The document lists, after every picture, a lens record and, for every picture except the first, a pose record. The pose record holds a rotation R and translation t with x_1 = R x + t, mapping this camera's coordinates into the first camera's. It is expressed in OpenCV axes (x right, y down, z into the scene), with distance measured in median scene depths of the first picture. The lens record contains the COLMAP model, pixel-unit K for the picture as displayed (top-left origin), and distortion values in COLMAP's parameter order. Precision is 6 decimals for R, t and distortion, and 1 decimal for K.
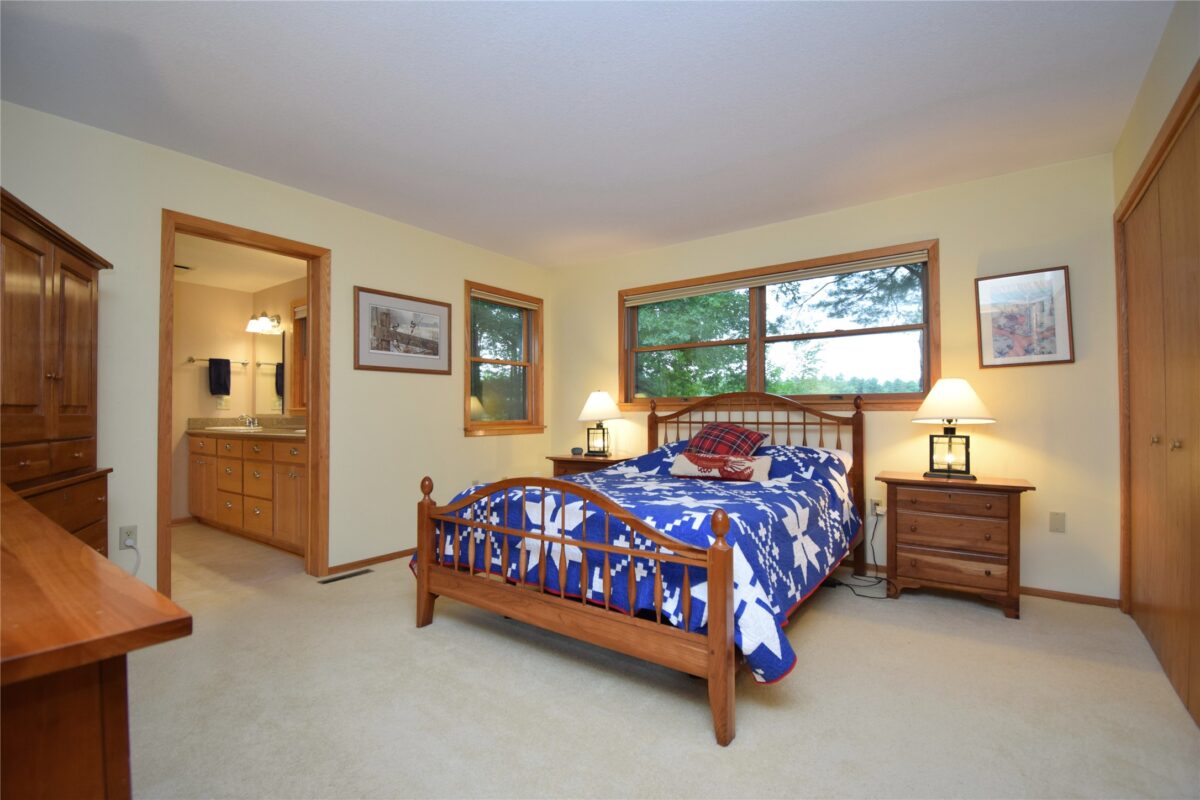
lens RADIAL K [[539.1, 0, 595.4], [0, 539.1, 410.2], [0, 0, 1]] dist [0.001296, -0.005794]
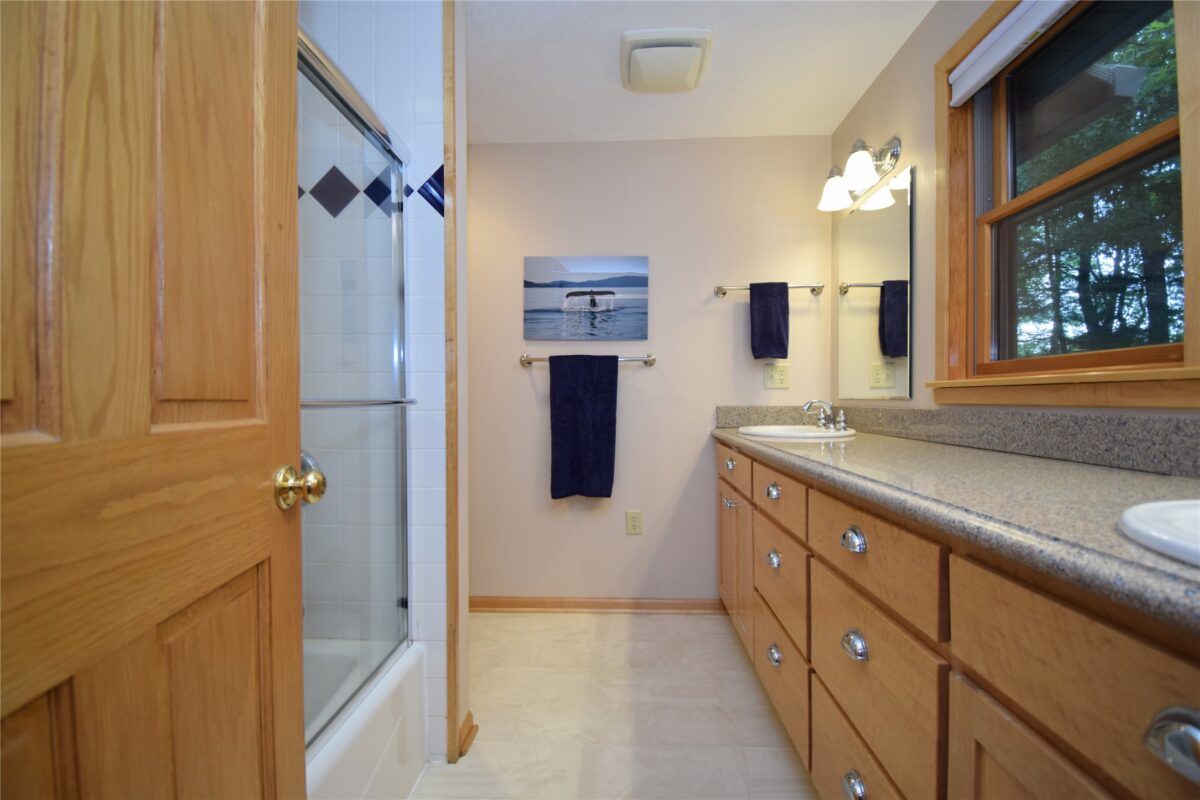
lens RADIAL K [[539.1, 0, 600.1], [0, 539.1, 402.0], [0, 0, 1]] dist [0.001296, -0.005794]
pose [[0.565803, 0.006901, -0.824512, -0.388530], [0.007552, 0.999880, 0.013551, 0.003045], [0.824506, -0.013894, 0.565683, 0.607256]]
